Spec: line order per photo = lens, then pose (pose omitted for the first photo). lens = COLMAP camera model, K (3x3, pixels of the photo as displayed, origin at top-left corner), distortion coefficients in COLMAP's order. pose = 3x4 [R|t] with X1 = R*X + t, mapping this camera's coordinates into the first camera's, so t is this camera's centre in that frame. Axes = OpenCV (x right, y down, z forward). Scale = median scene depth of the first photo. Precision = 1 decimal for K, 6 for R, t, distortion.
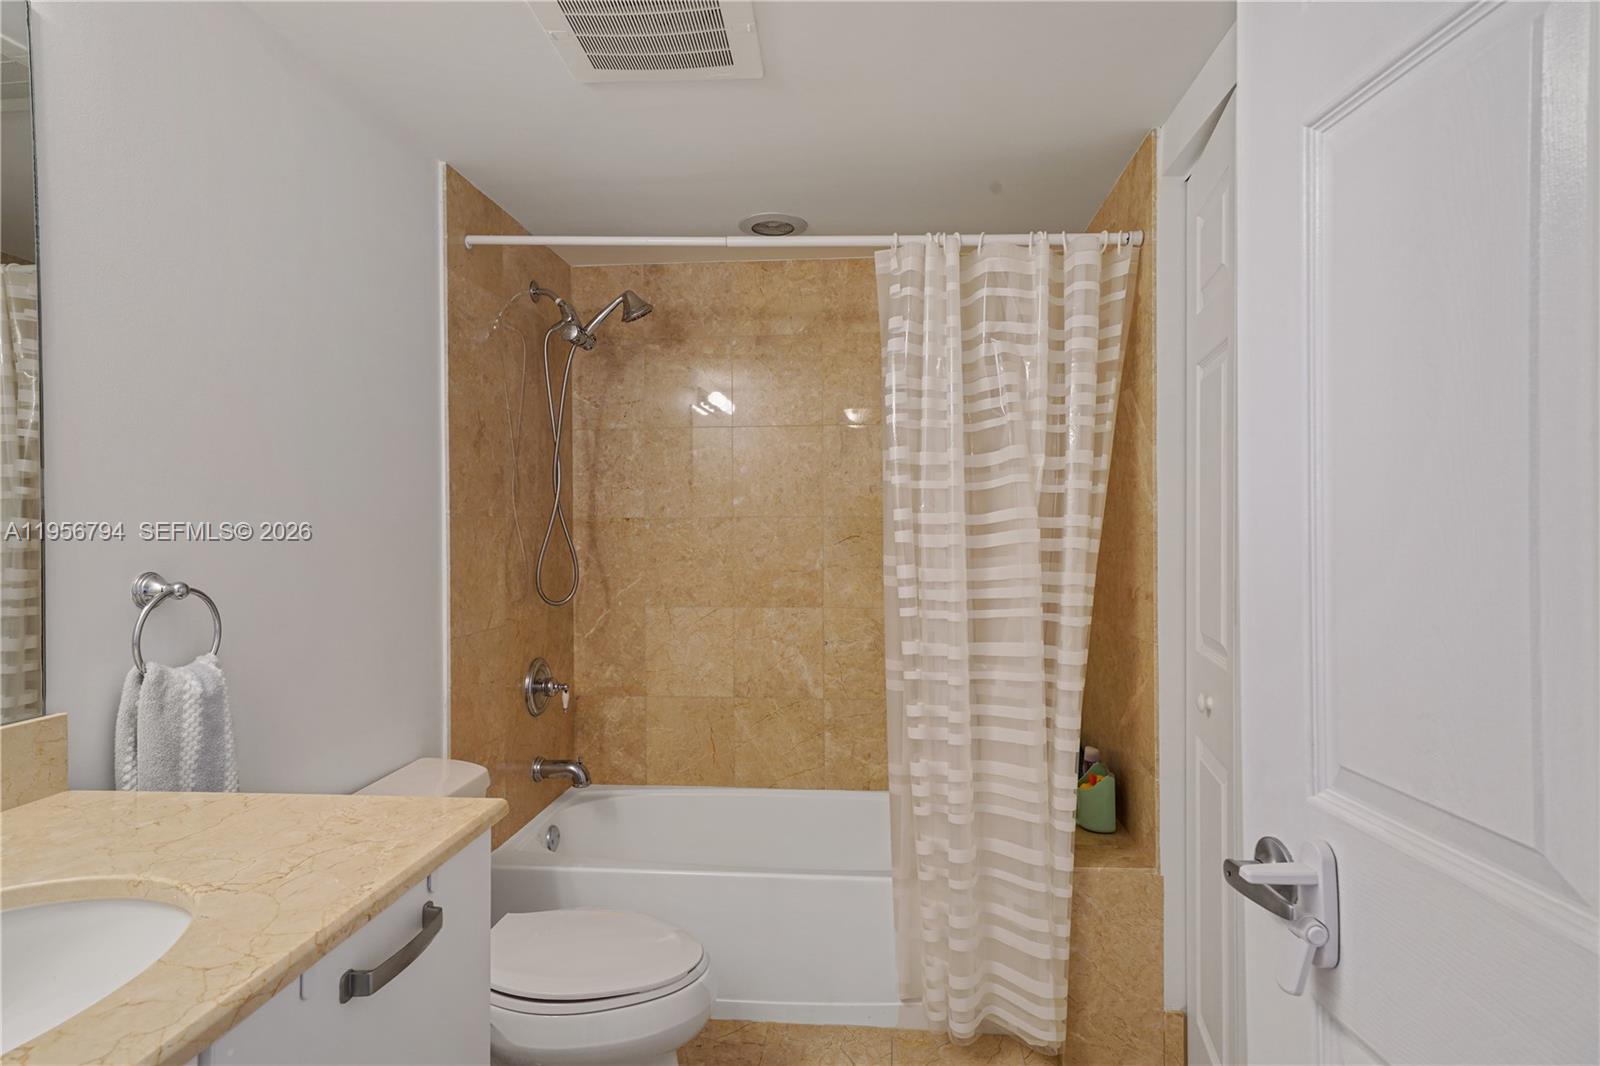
lens RADIAL K [[869.3, 0, 797.0], [0, 869.3, 529.8], [0, 0, 1]] dist [0.032941, 0.001292]
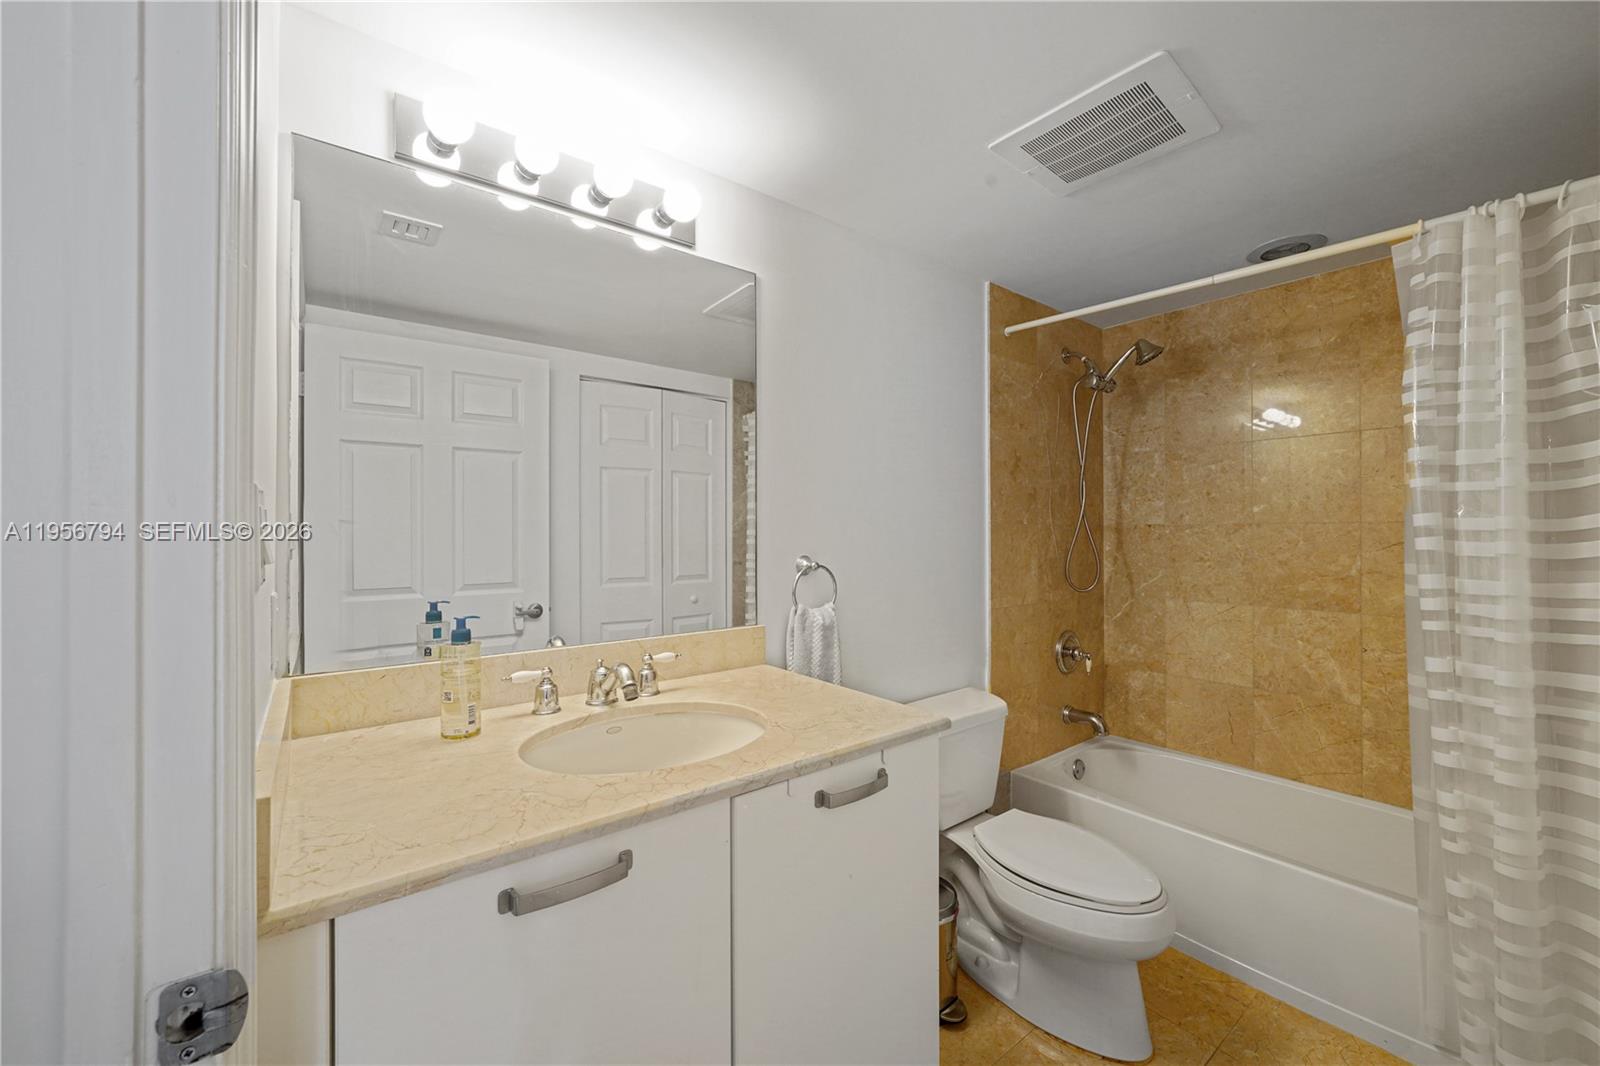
lens RADIAL K [[632.4, 0, 798.1], [0, 632.4, 529.8], [0, 0, 1]] dist [0.000551, 0.003552]
pose [[0.692361, 0.001539, -0.721550, 0.143375], [-0.005612, 0.999979, -0.003253, -0.000965], [0.721530, 0.006302, 0.692355, 0.047875]]
